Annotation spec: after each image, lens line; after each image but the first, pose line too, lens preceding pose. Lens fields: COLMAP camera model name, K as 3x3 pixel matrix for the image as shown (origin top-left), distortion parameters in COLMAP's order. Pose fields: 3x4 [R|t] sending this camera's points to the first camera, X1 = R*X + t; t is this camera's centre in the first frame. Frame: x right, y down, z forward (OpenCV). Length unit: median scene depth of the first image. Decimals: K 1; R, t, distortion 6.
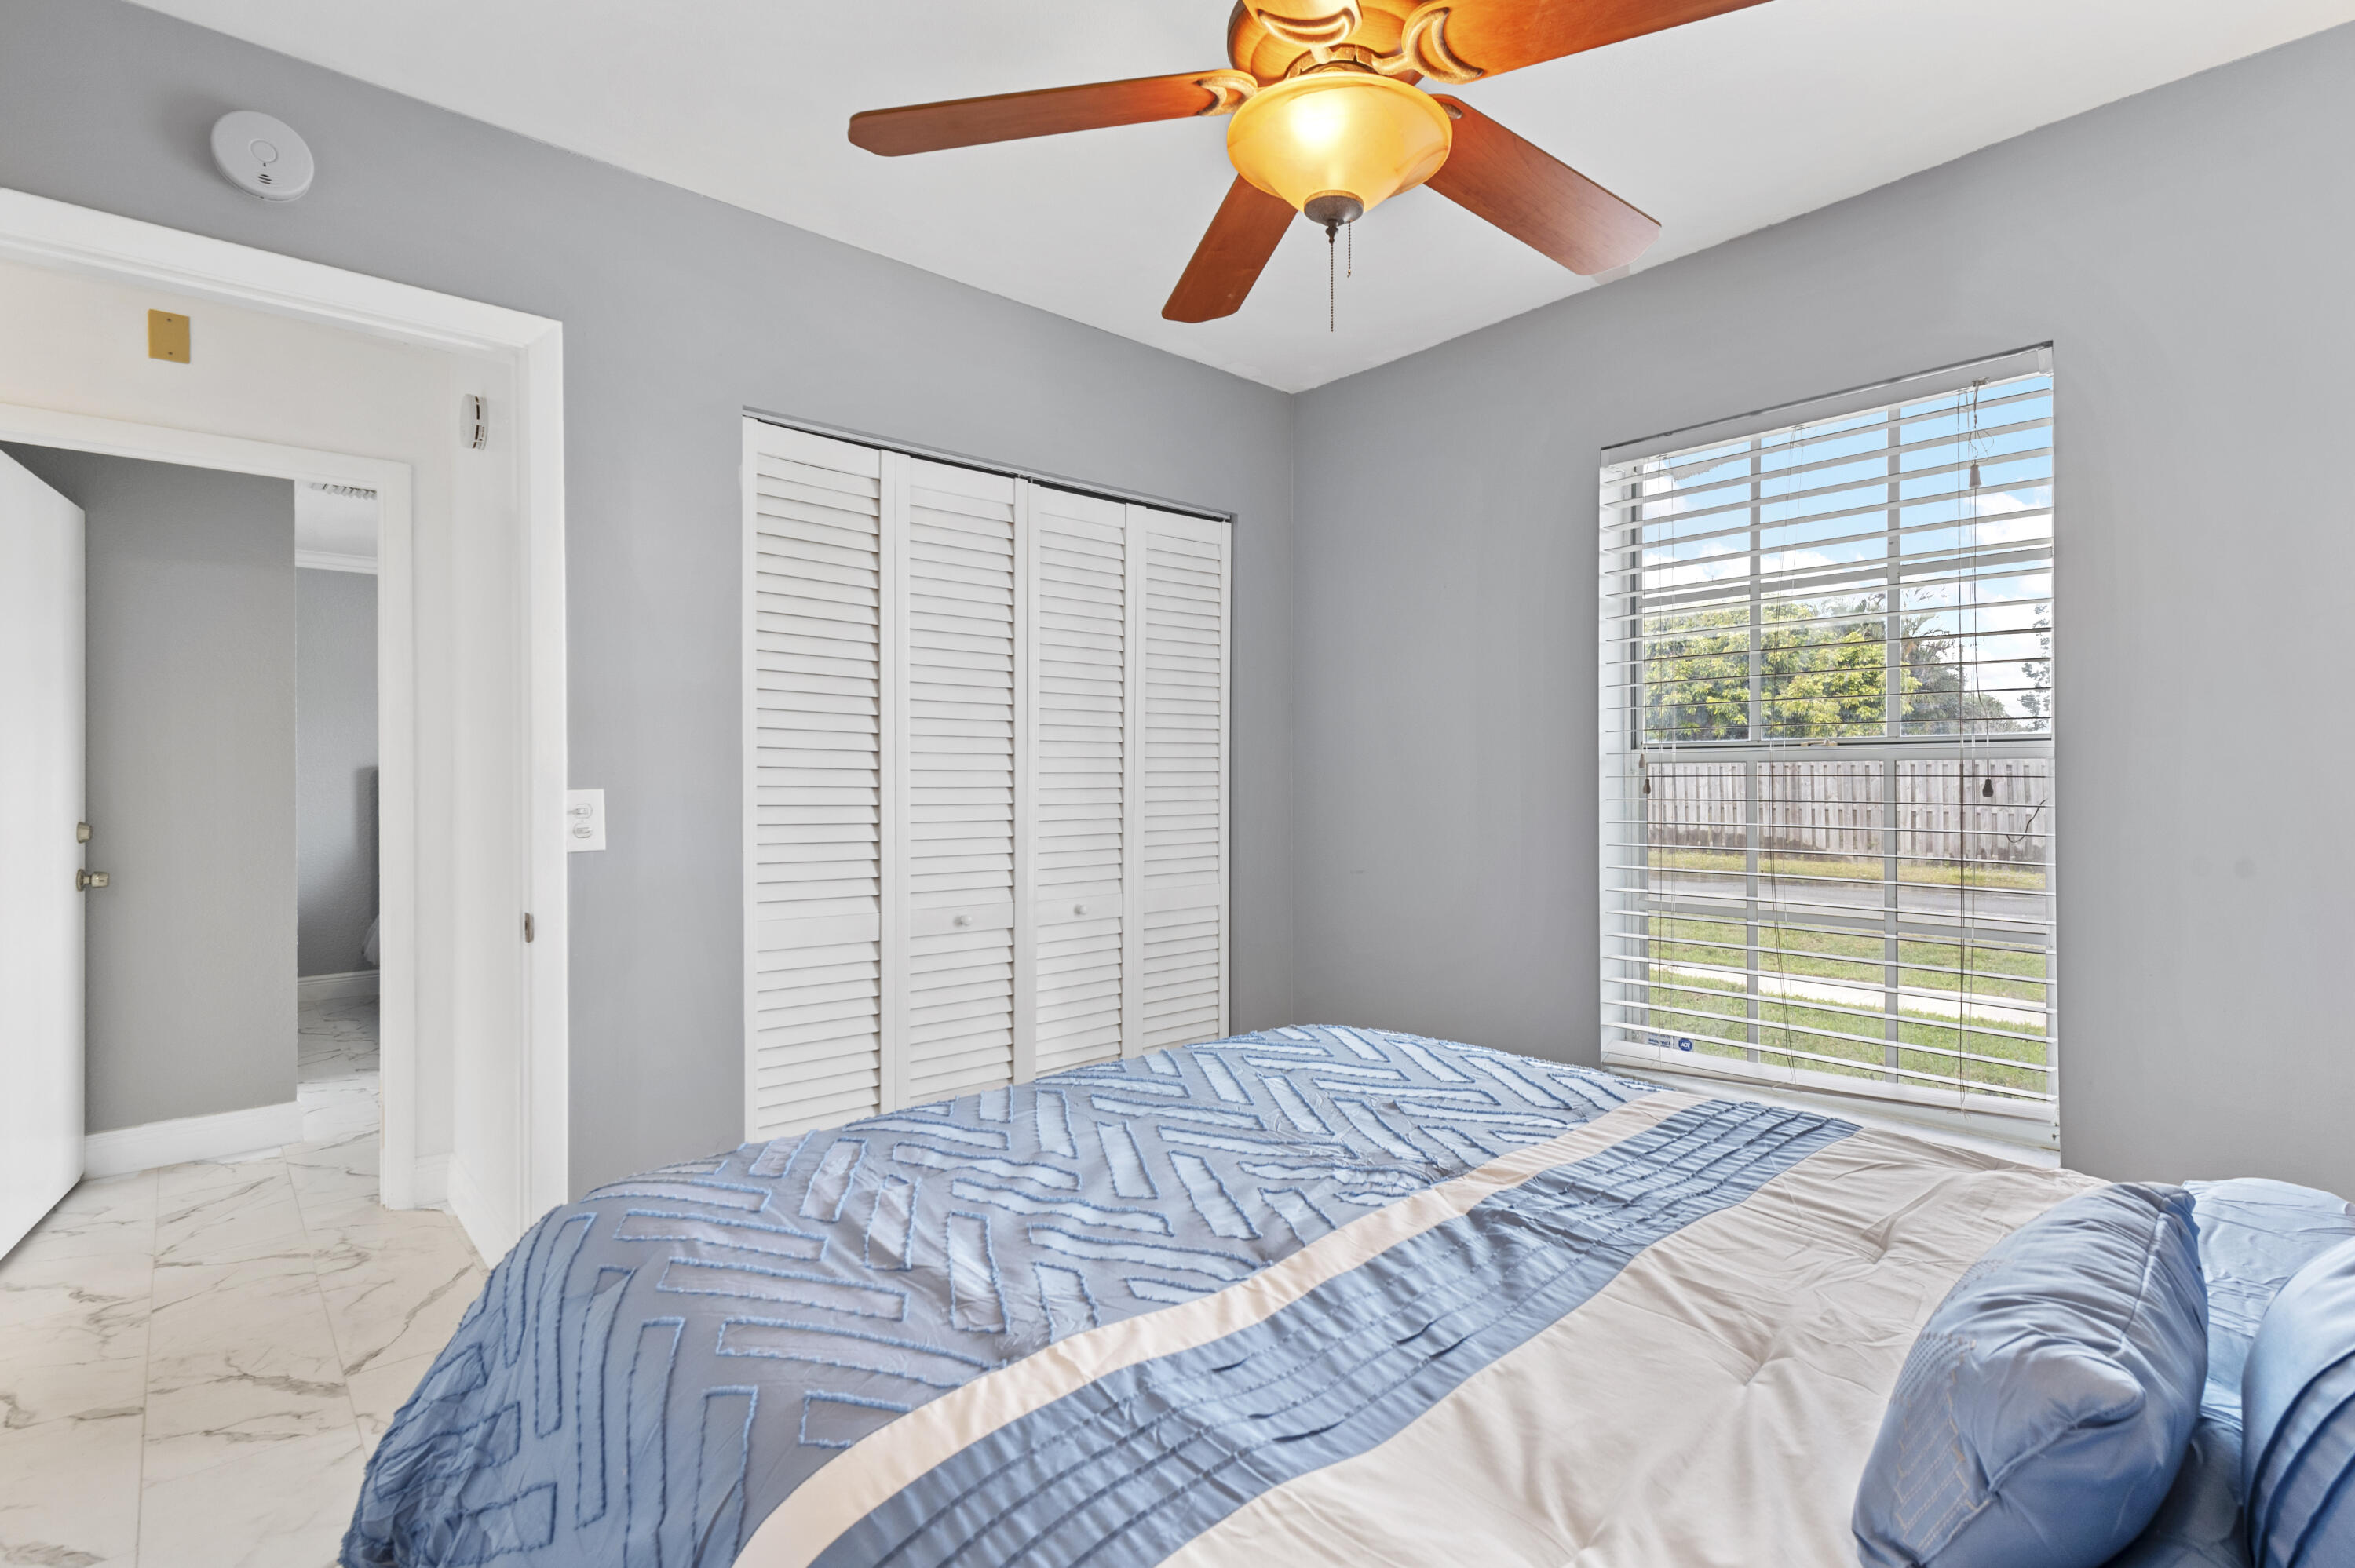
lens RADIAL K [[1112.2, 0, 1180.3], [0, 1112.2, 787.9], [0, 0, 1]] dist [0.007691, -0.002357]
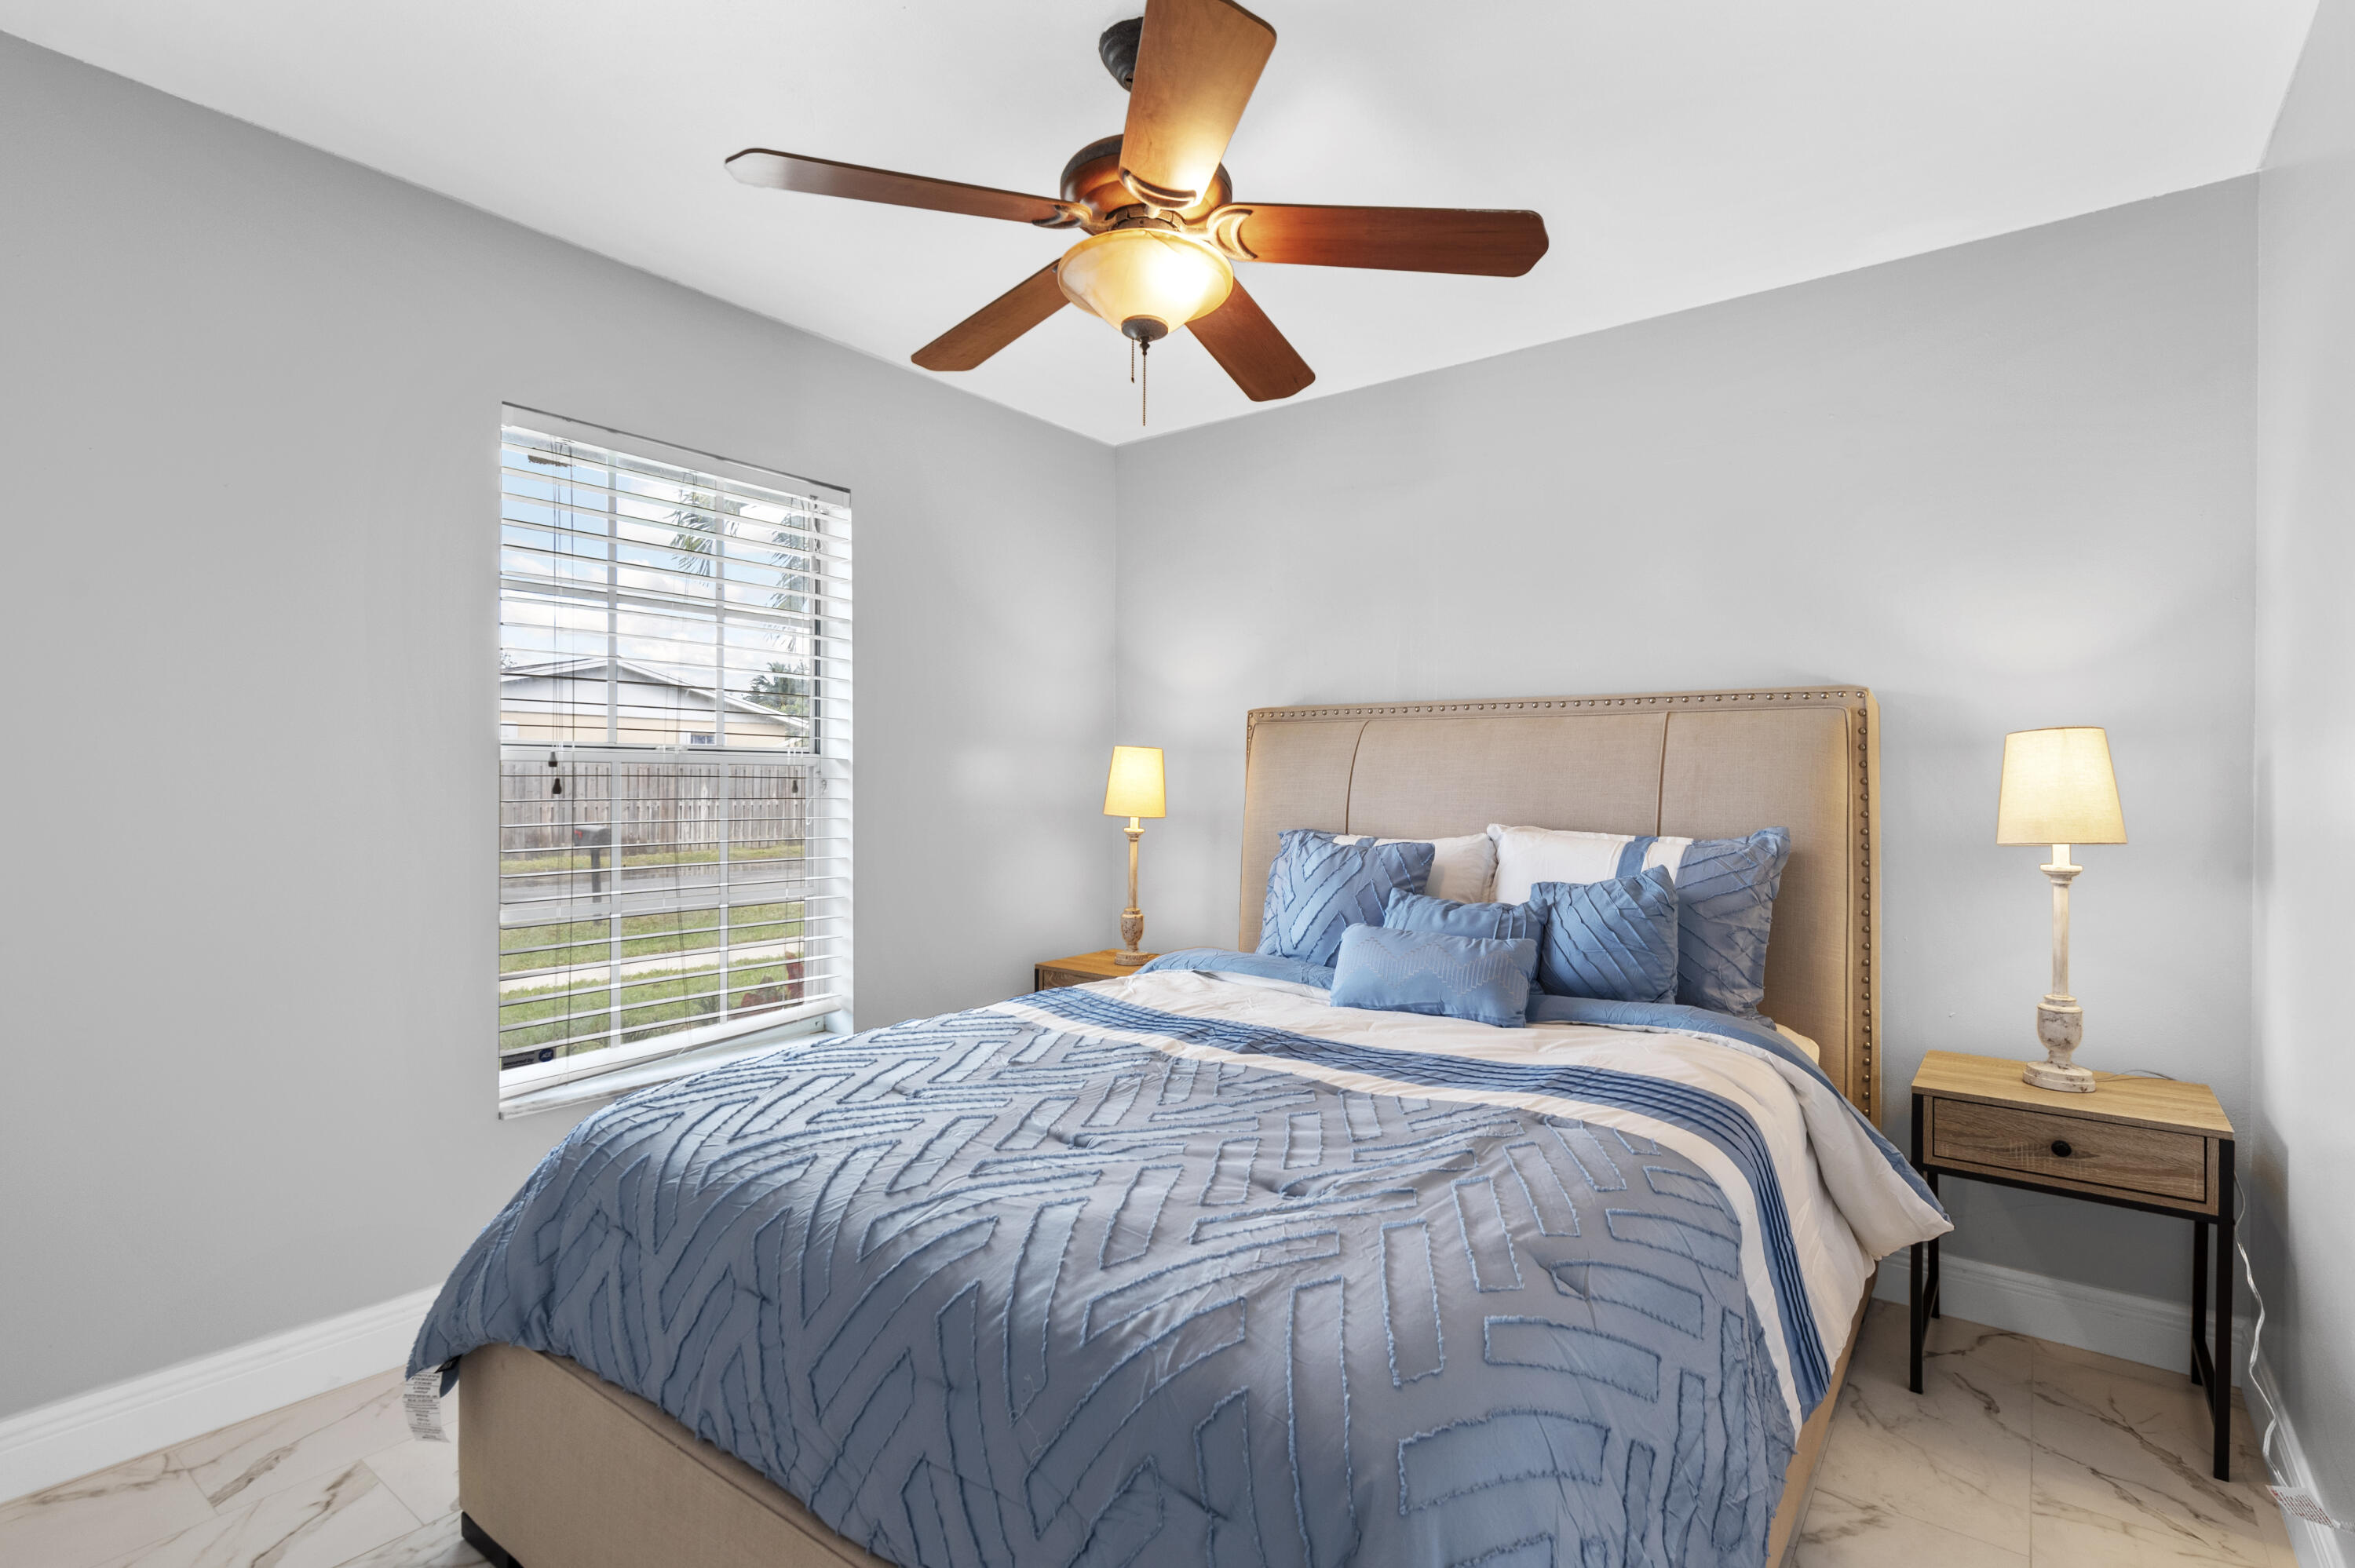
lens RADIAL K [[1112.2, 0, 1189.7], [0, 1112.2, 782.0], [0, 0, 1]] dist [0.007691, -0.002357]
pose [[-0.185870, -0.002632, 0.982571, -0.941434], [0.006107, 0.999974, 0.003834, -0.007983], [-0.982555, 0.006713, -0.185849, 1.001017]]
